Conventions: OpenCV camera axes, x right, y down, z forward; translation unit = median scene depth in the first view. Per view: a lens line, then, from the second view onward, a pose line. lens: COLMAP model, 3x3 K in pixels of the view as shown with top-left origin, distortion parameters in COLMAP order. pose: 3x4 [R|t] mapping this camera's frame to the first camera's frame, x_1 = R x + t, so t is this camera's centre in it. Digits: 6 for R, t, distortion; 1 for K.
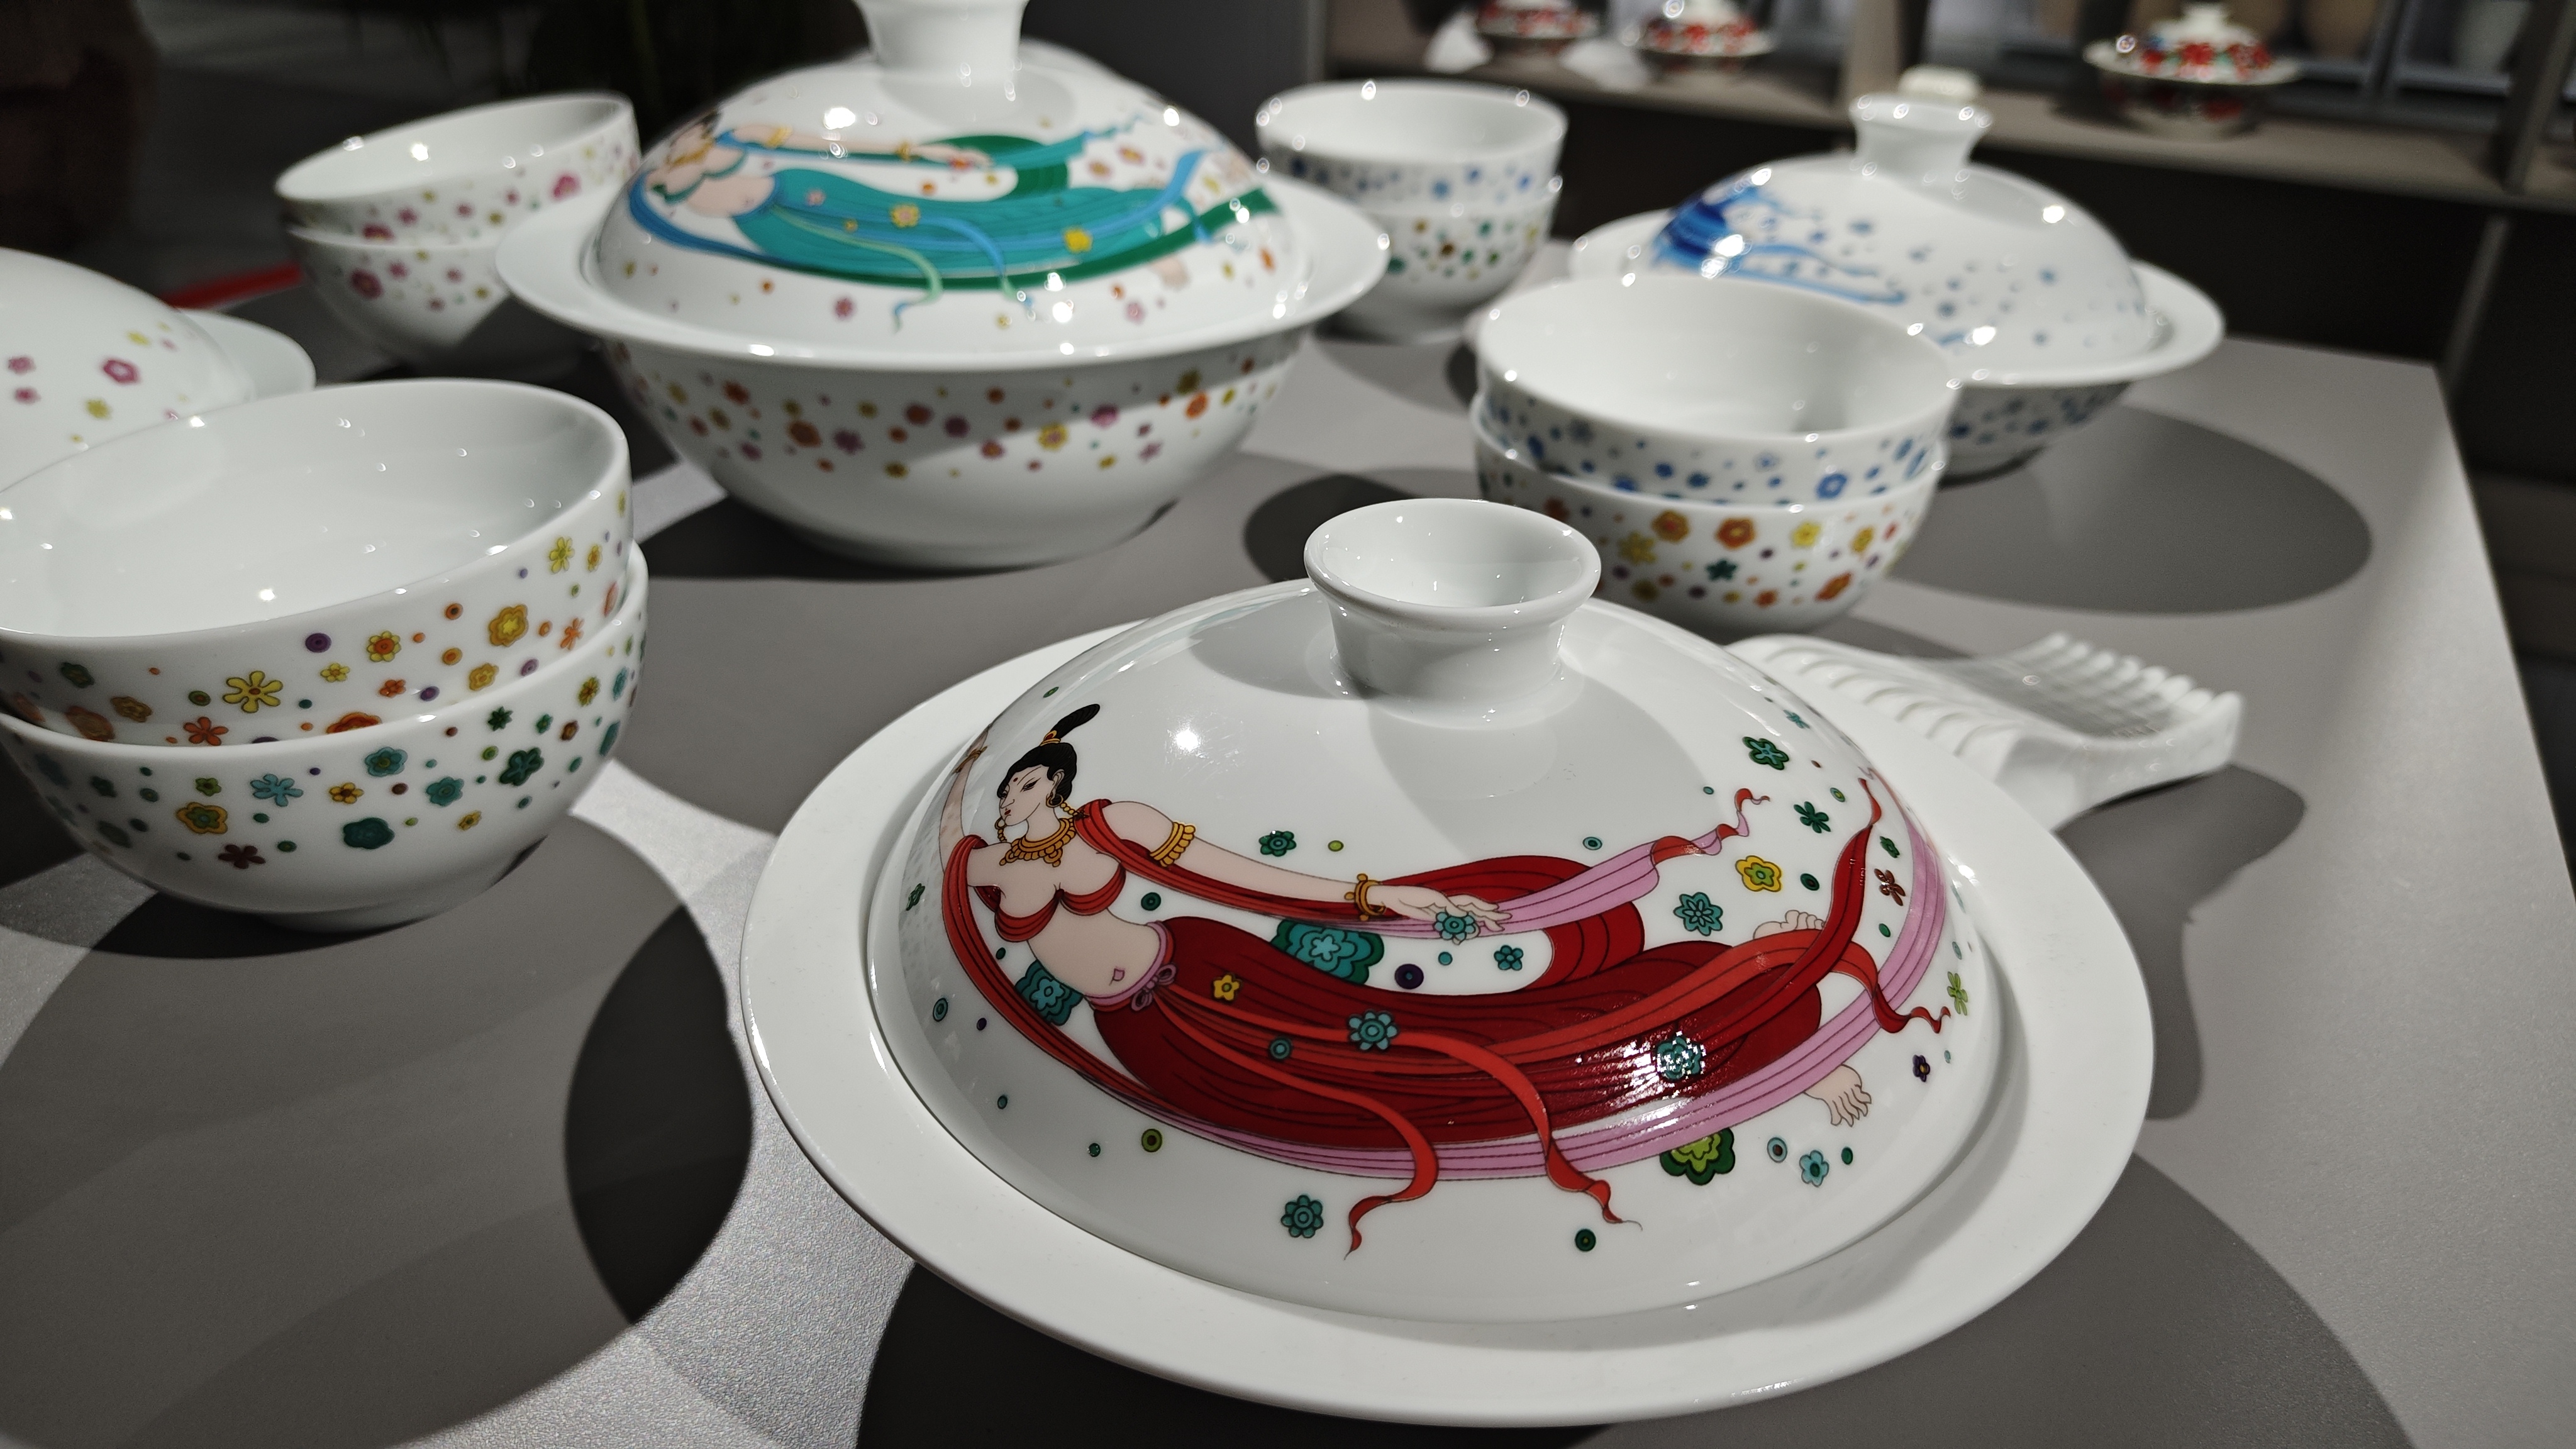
lens RADIAL K [[1840.8, 0, 1288.1], [0, 1840.8, 688.6], [0, 0, 1]] dist [0.000141, -0.022009]
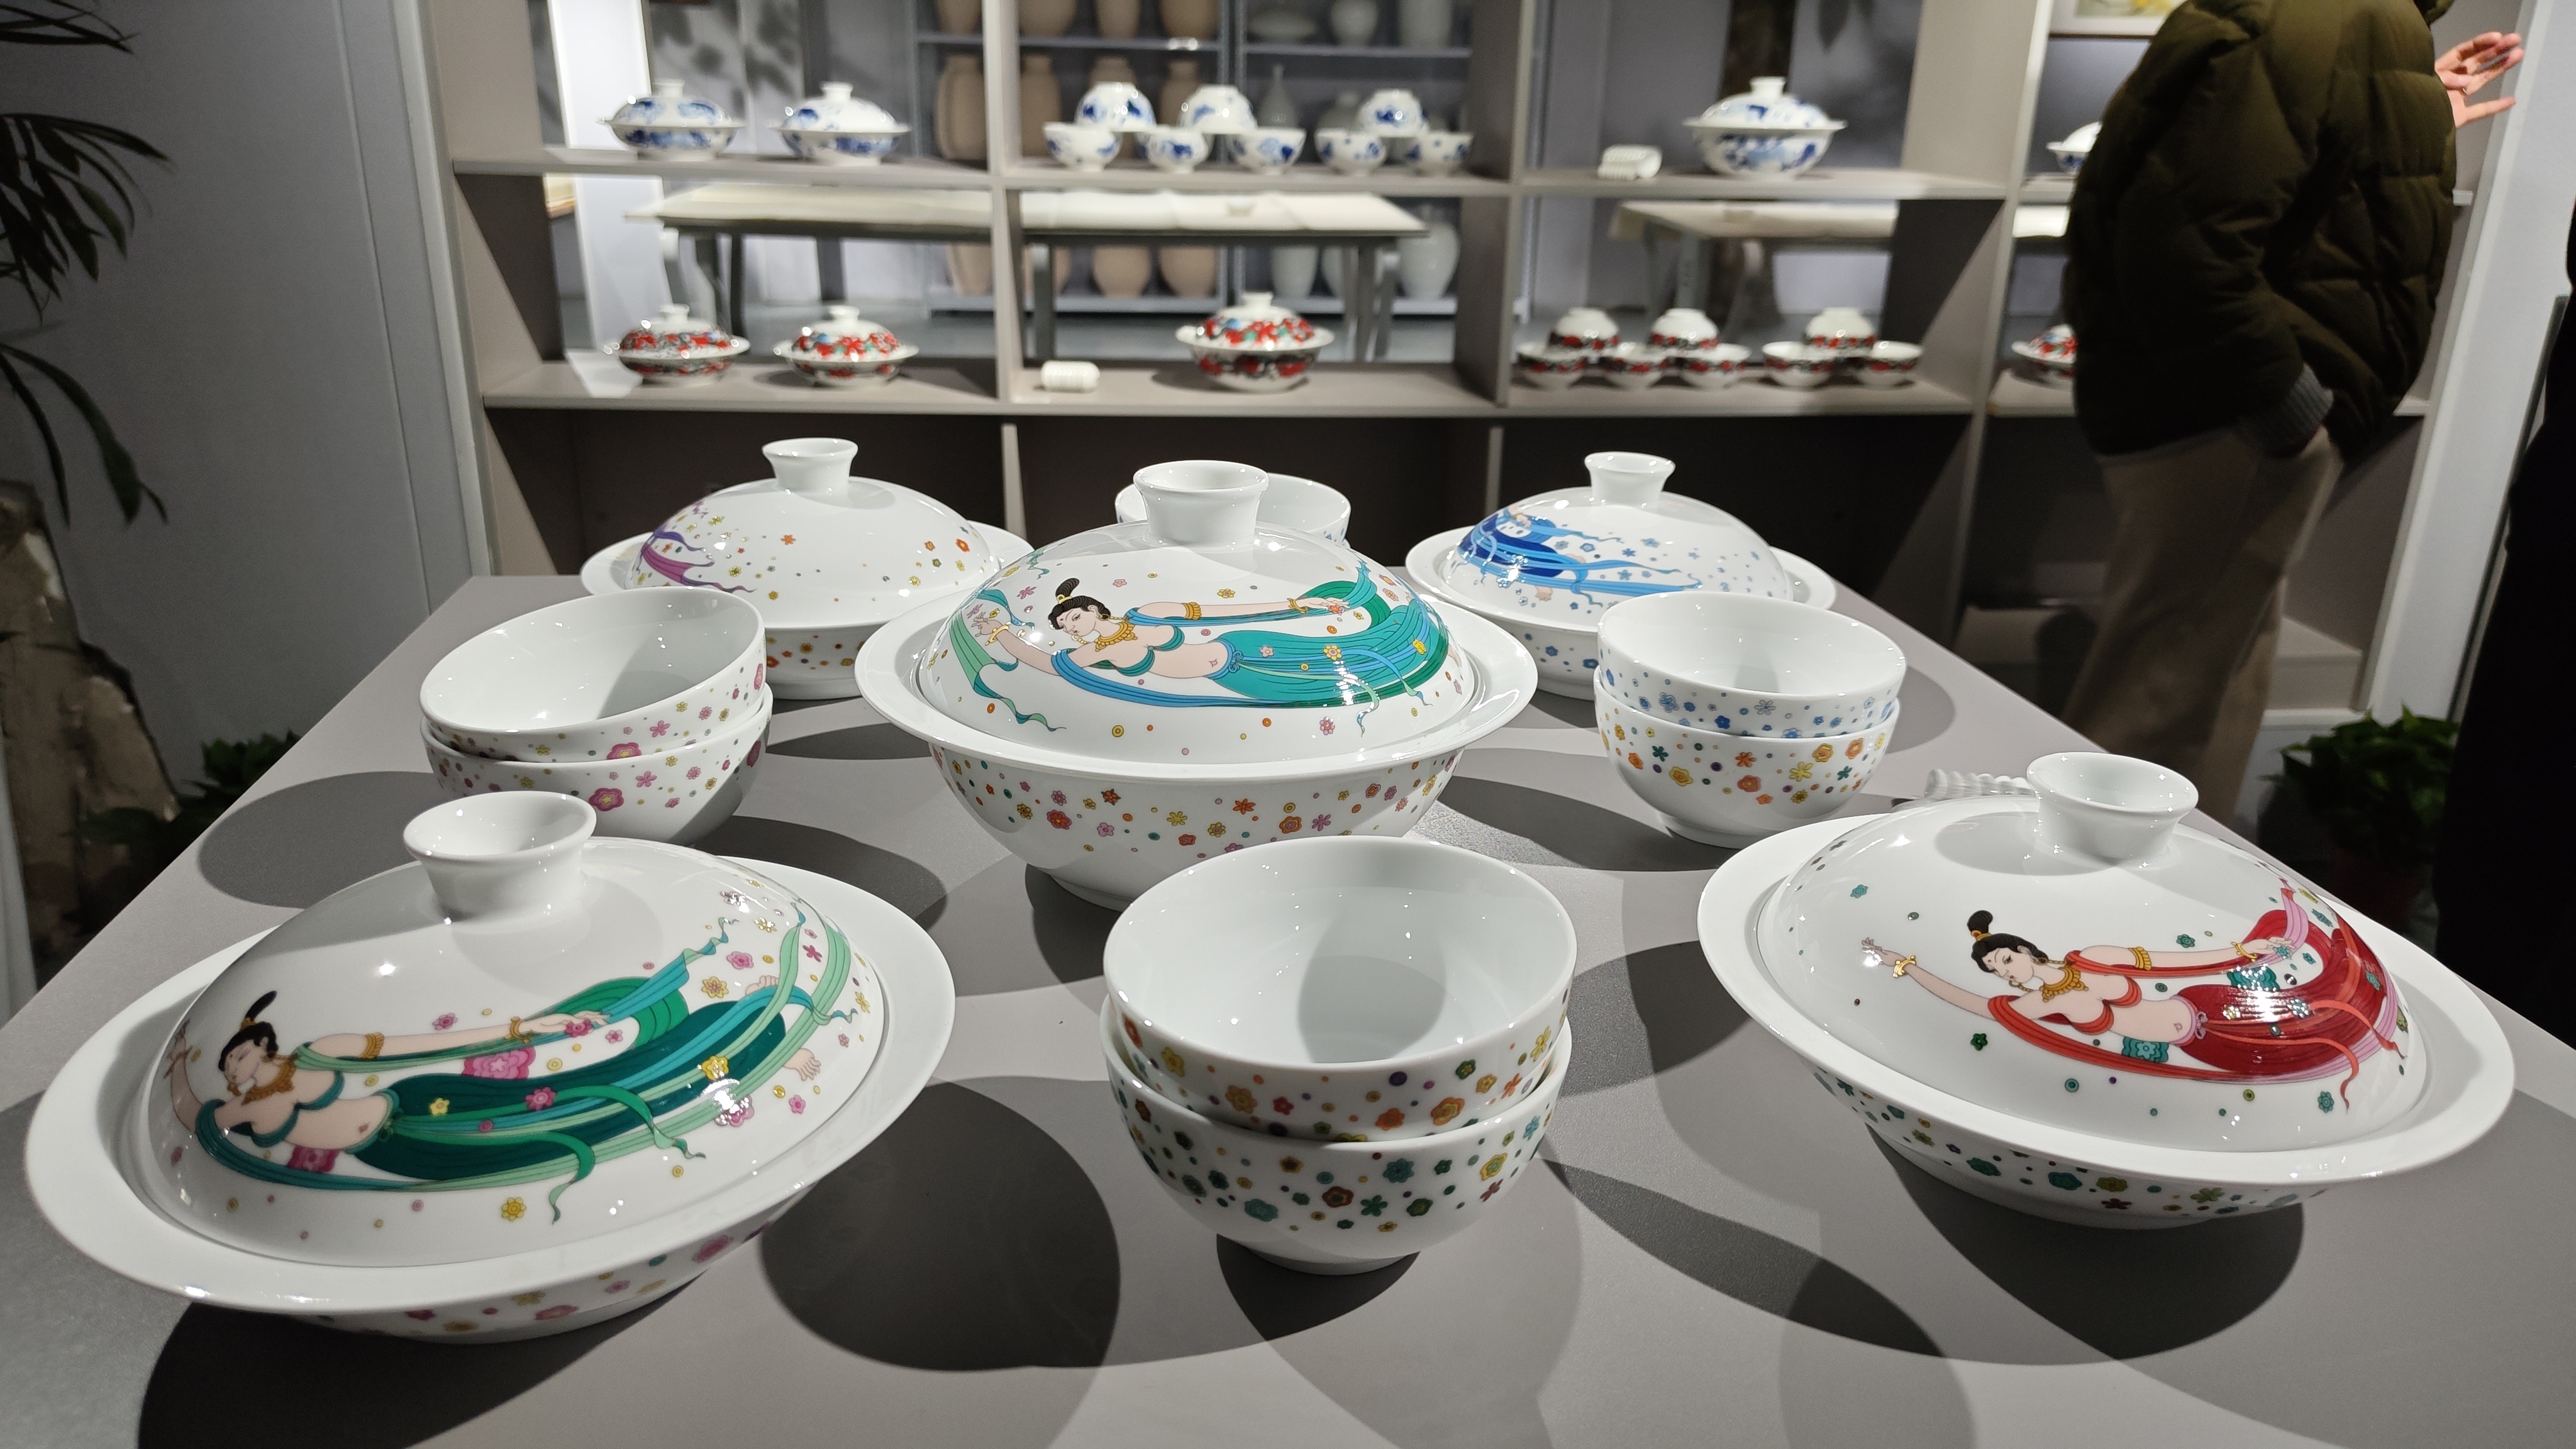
lens RADIAL K [[1767.7, 0, 1300.7], [0, 1767.7, 673.7], [0, 0, 1]] dist [0.089100, -0.118351]
pose [[0.824605, -0.186667, 0.534024, -0.931421], [0.255117, 0.965256, -0.056532, -0.172071], [-0.504917, 0.182855, 0.843577, -0.100200]]
